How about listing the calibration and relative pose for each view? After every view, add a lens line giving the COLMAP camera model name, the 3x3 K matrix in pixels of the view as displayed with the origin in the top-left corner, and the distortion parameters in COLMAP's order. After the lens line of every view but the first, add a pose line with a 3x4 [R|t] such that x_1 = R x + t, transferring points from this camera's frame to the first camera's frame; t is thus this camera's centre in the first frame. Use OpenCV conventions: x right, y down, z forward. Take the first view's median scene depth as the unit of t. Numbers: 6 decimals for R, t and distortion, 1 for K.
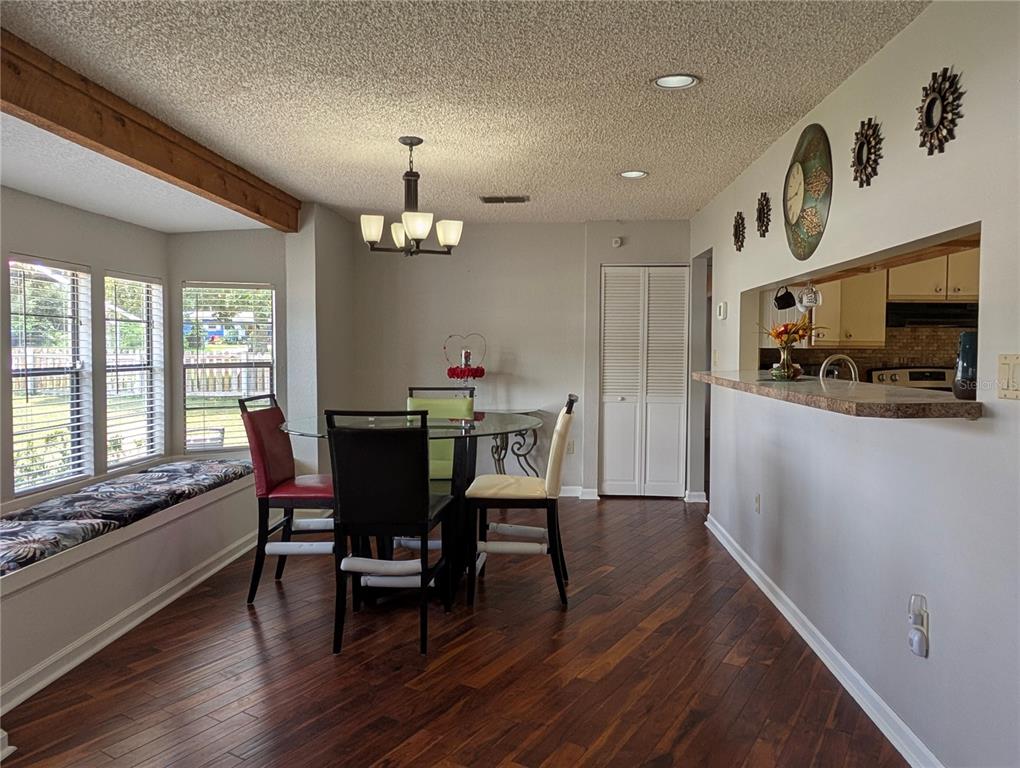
lens RADIAL K [[708.3, 0, 502.1], [0, 708.3, 380.3], [0, 0, 1]] dist [-0.010754, 0.001269]
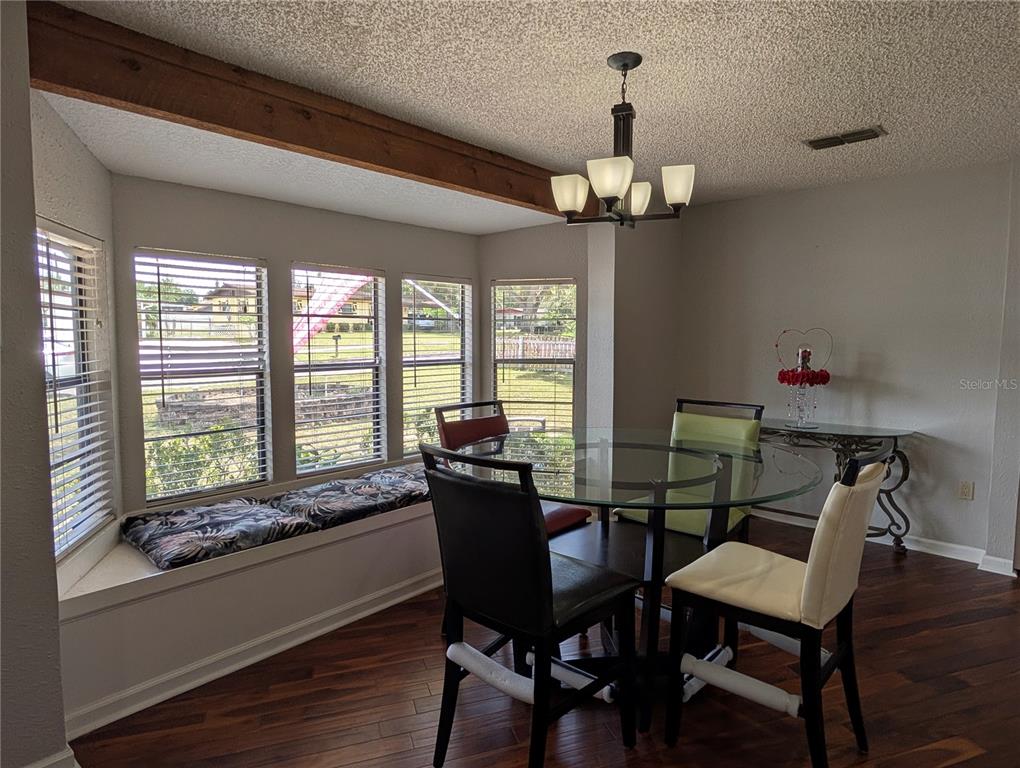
lens RADIAL K [[567.9, 0, 531.6], [0, 567.9, 376.6], [0, 0, 1]] dist [-0.002849, 0.003106]
pose [[0.787493, 0.048720, -0.614395, 0.142132], [-0.030061, 0.998720, 0.040667, -0.040024], [0.615591, -0.013556, 0.787950, 0.440801]]
